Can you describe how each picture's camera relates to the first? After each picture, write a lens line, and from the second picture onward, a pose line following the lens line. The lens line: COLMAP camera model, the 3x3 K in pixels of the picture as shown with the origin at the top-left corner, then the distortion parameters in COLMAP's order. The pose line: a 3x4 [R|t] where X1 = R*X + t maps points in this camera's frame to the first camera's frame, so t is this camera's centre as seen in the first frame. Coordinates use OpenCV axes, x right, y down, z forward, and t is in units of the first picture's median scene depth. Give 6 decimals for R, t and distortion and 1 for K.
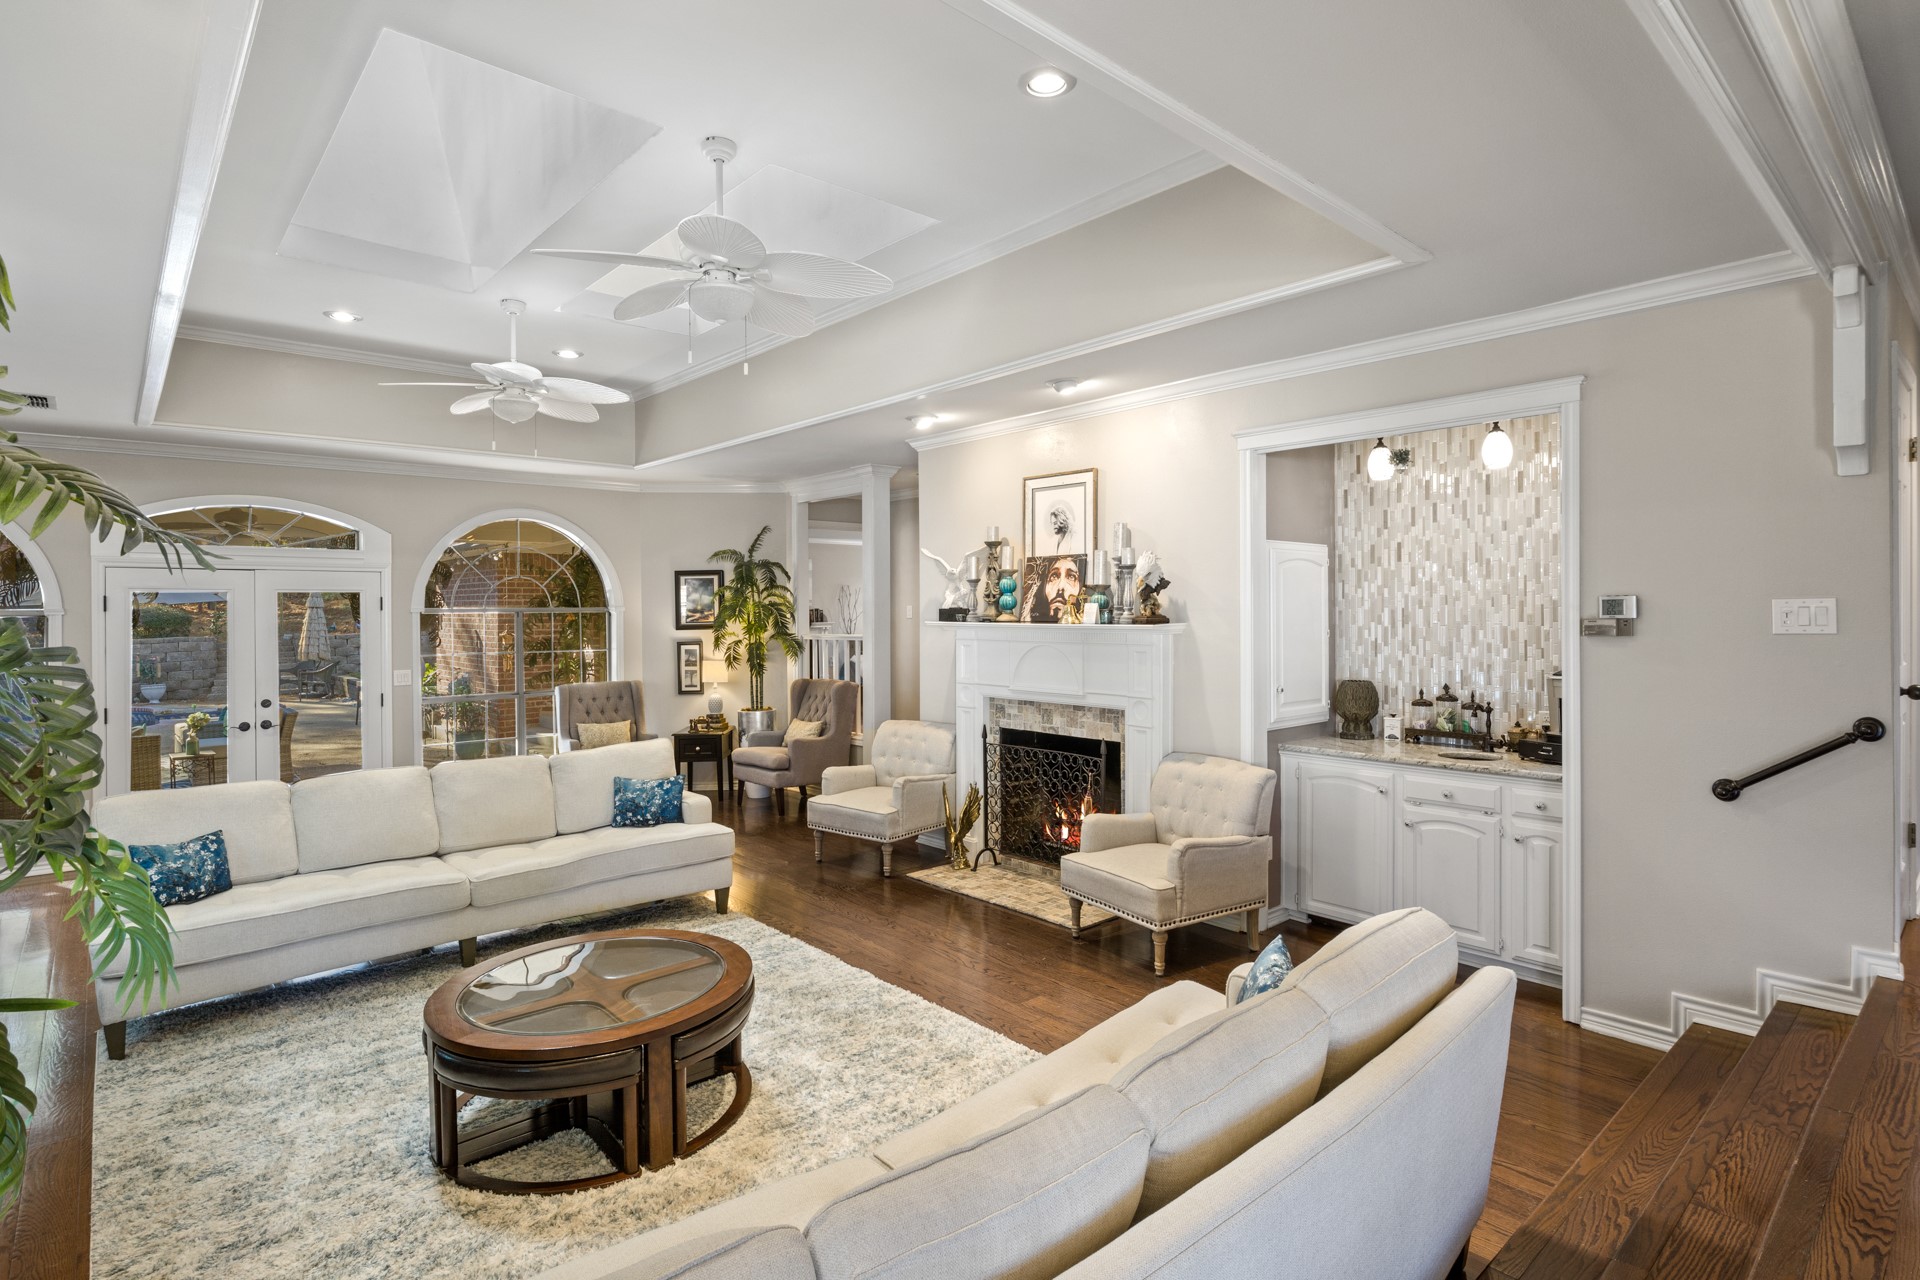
lens RADIAL K [[968.5, 0, 963.0], [0, 968.5, 611.6], [0, 0, 1]] dist [-0.004791, -0.000053]
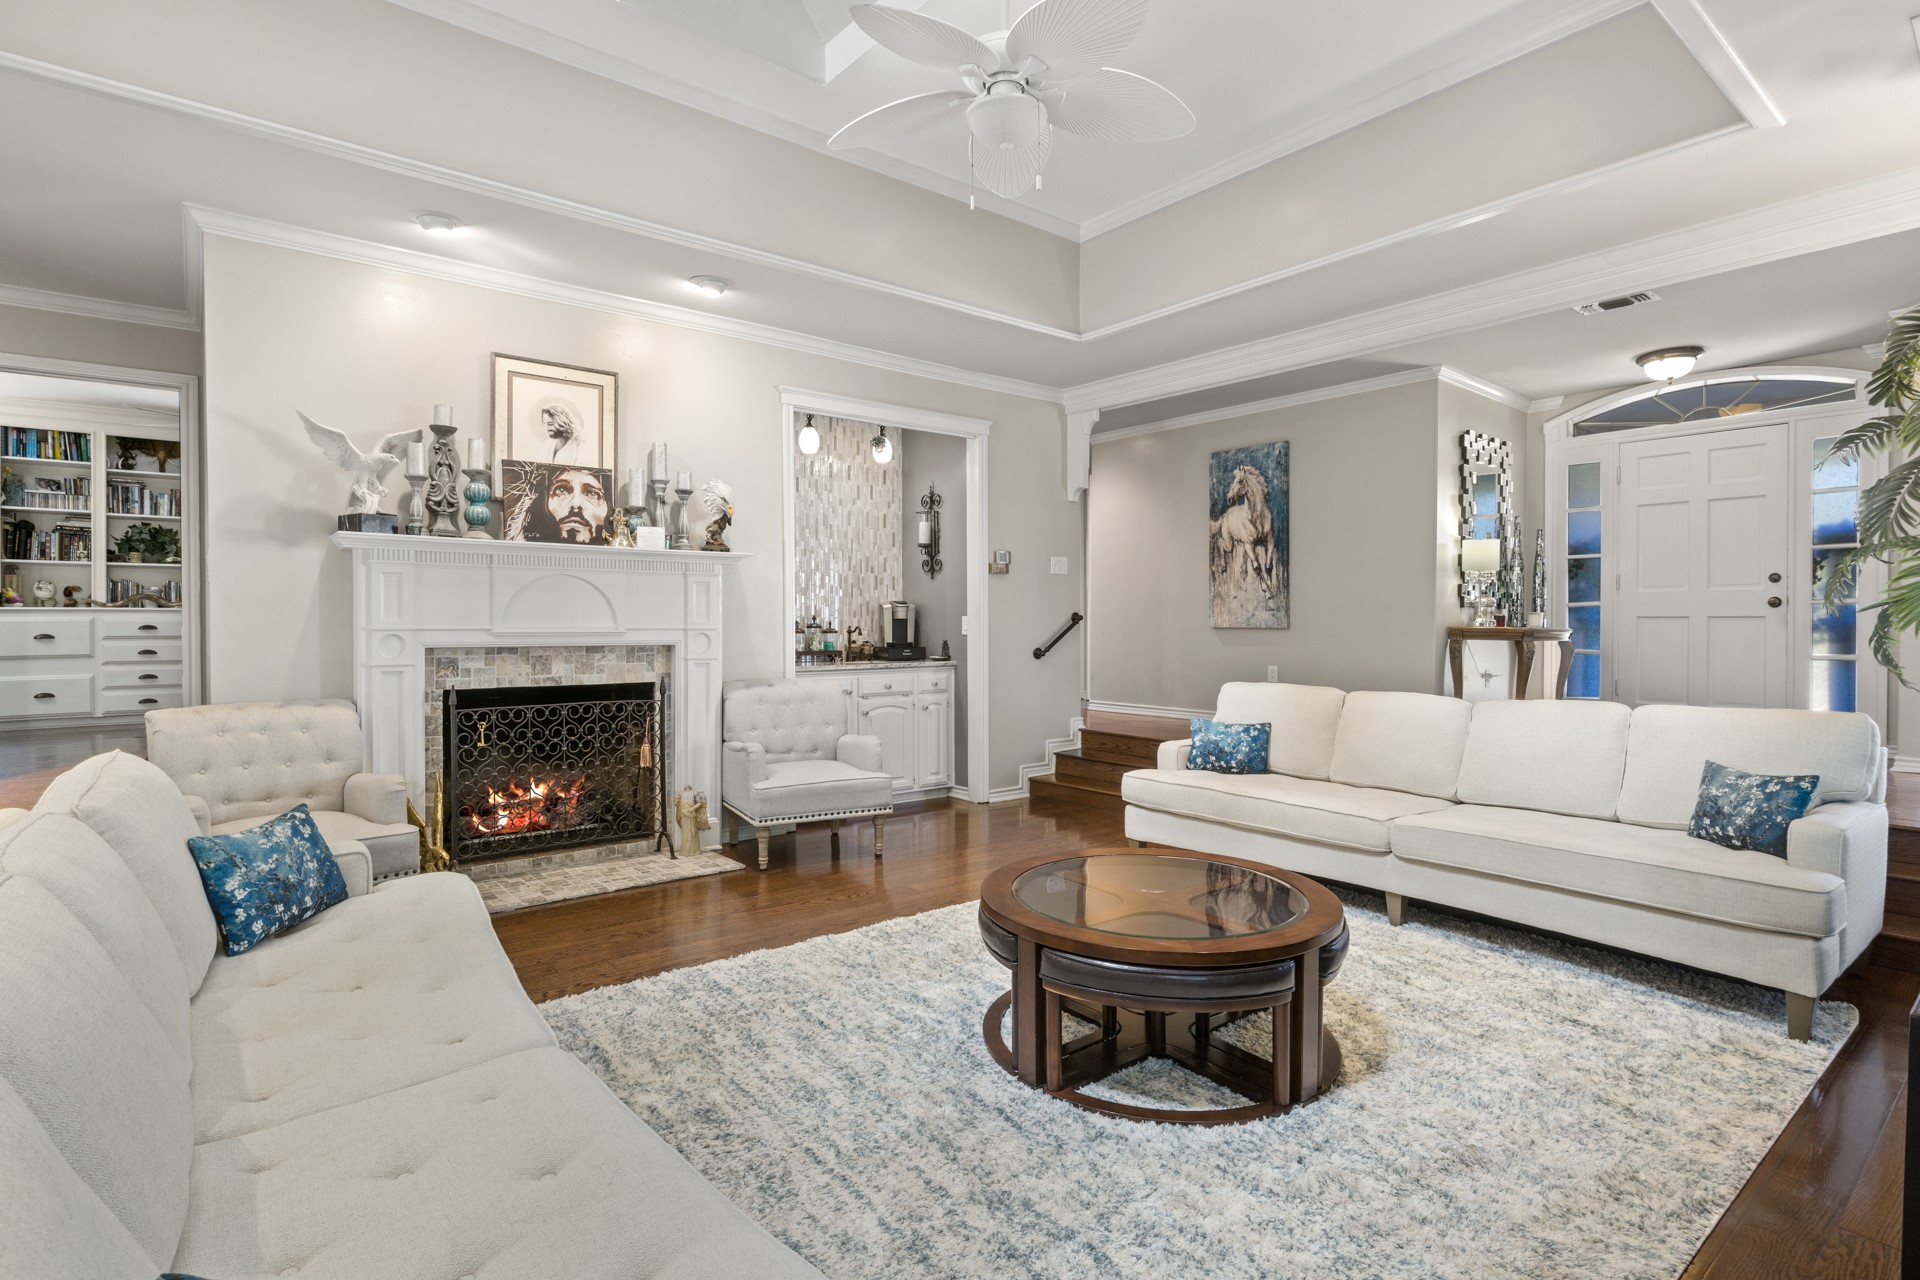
lens RADIAL K [[962.5, 0, 964.1], [0, 962.5, 622.0], [0, 0, 1]] dist [-0.000849, -0.000131]
pose [[0.052800, 0.007567, 0.998576, -0.730505], [0.001240, 0.999970, -0.007643, 0.085317], [-0.998604, 0.001642, 0.052789, 0.658502]]
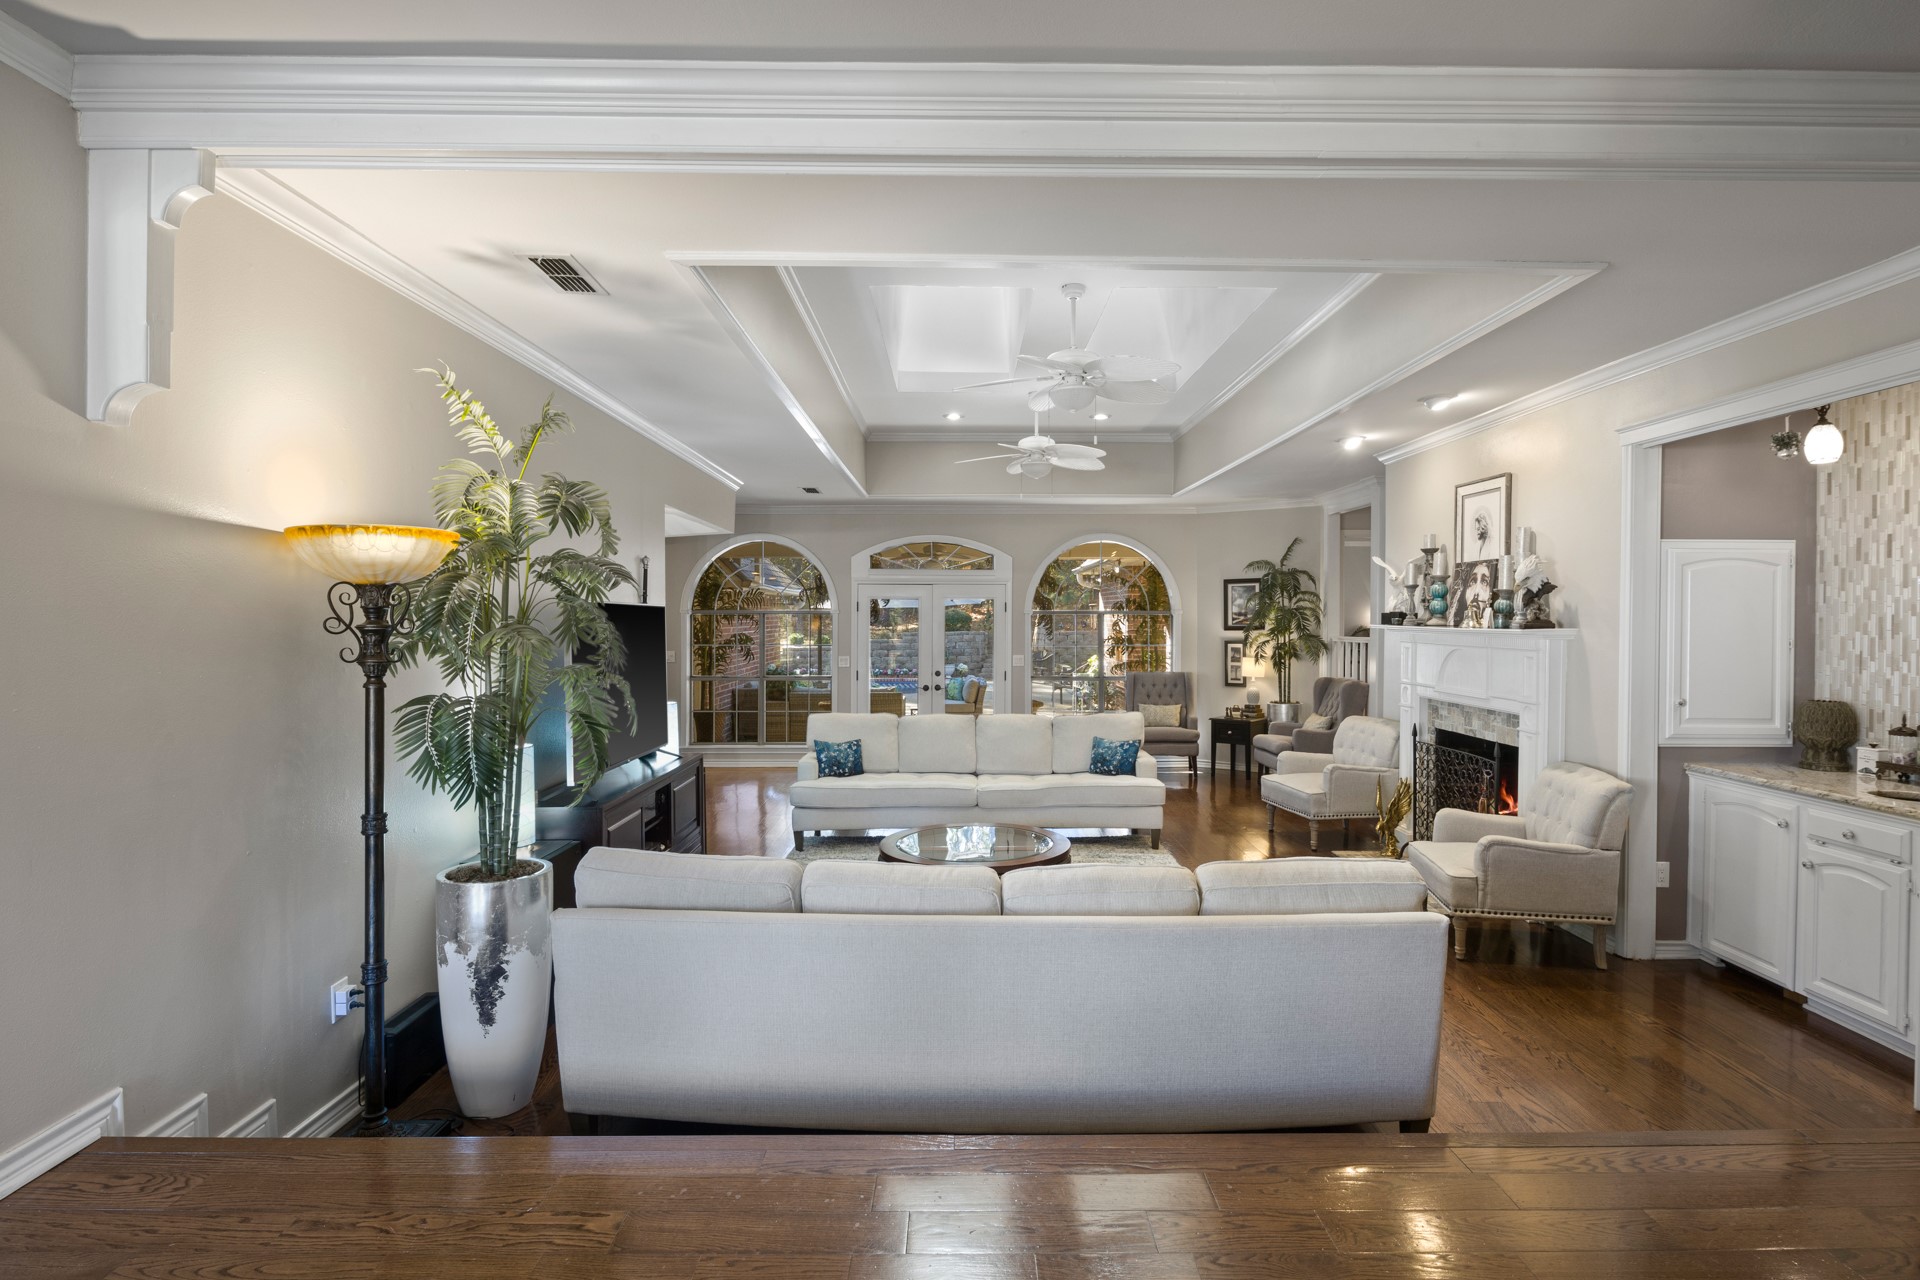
lens RADIAL K [[962.5, 0, 964.1], [0, 962.5, 622.0], [0, 0, 1]] dist [-0.000849, -0.000131]
pose [[0.748337, 0.012737, -0.663196, 0.386468], [-0.008991, 0.999919, 0.009059, 0.001975], [0.663257, -0.000816, 0.748391, -0.116722]]
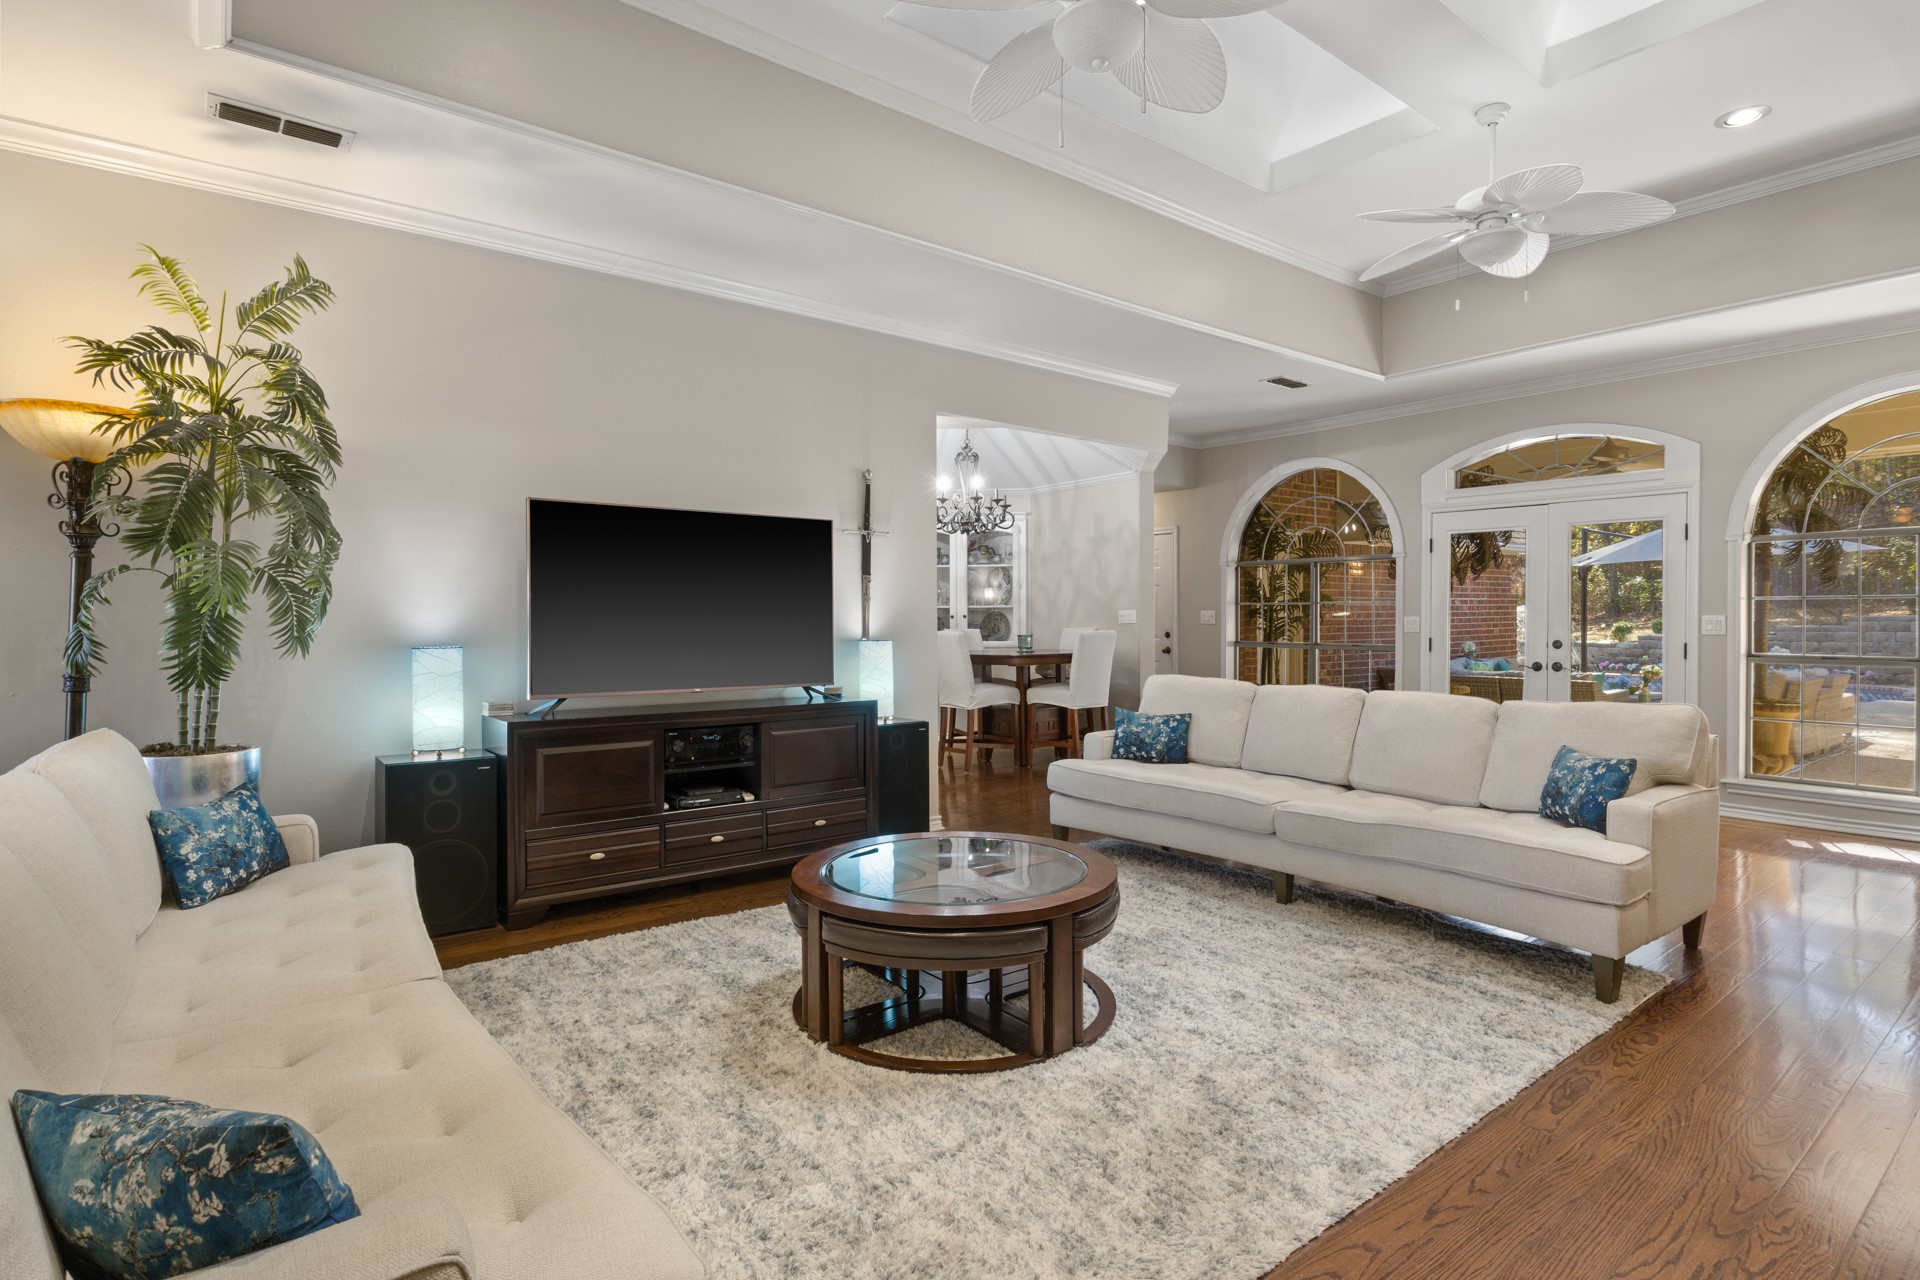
lens RADIAL K [[962.5, 0, 964.1], [0, 962.5, 622.0], [0, 0, 1]] dist [-0.000849, -0.000131]
pose [[-0.070333, 0.016418, -0.997388, 0.327071], [0.000068, 0.999865, 0.016454, 0.075315], [0.997524, 0.001089, -0.070325, 0.635192]]
